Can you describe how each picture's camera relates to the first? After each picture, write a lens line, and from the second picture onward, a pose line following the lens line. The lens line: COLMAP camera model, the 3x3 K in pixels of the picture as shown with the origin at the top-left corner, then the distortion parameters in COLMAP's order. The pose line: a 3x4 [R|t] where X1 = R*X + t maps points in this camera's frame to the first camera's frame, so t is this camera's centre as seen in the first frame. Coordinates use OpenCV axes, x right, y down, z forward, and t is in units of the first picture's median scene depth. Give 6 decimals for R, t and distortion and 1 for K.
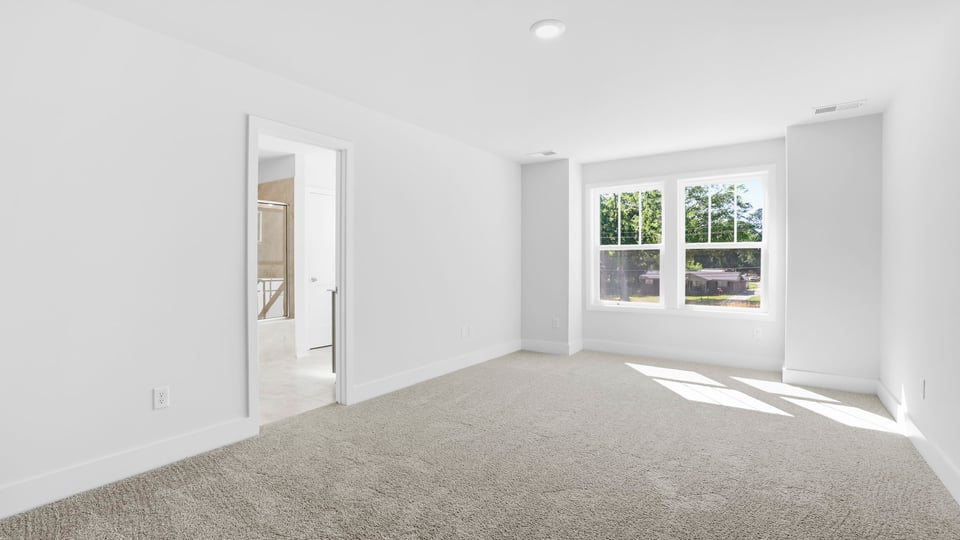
lens RADIAL K [[425.5, 0, 471.8], [0, 425.5, 264.4], [0, 0, 1]] dist [-0.046036, 0.017326]
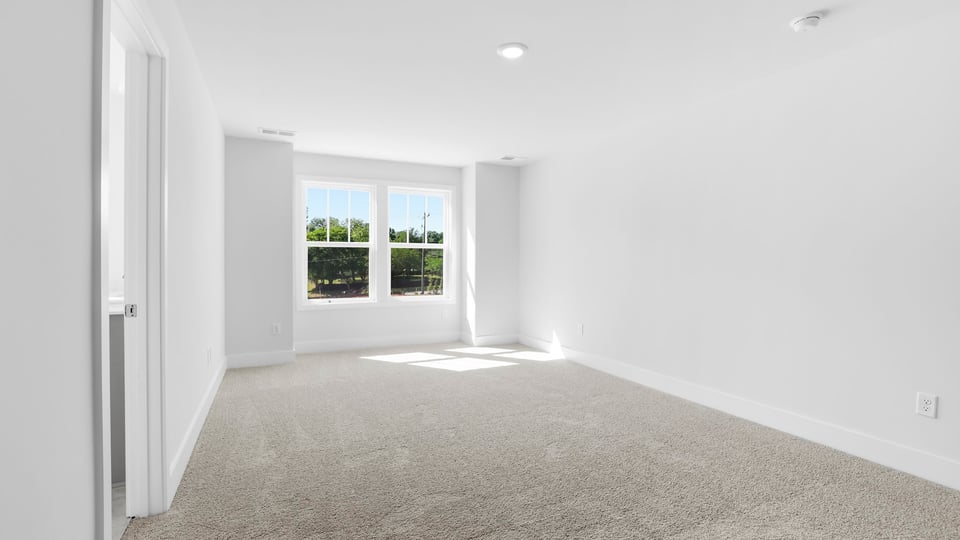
lens RADIAL K [[425.5, 0, 471.8], [0, 425.5, 264.4], [0, 0, 1]] dist [-0.046036, 0.017326]
pose [[0.497388, -0.008561, 0.867486, -0.405149], [0.002897, 0.999962, 0.008208, -0.000796], [-0.867524, -0.001570, 0.497394, 0.257708]]
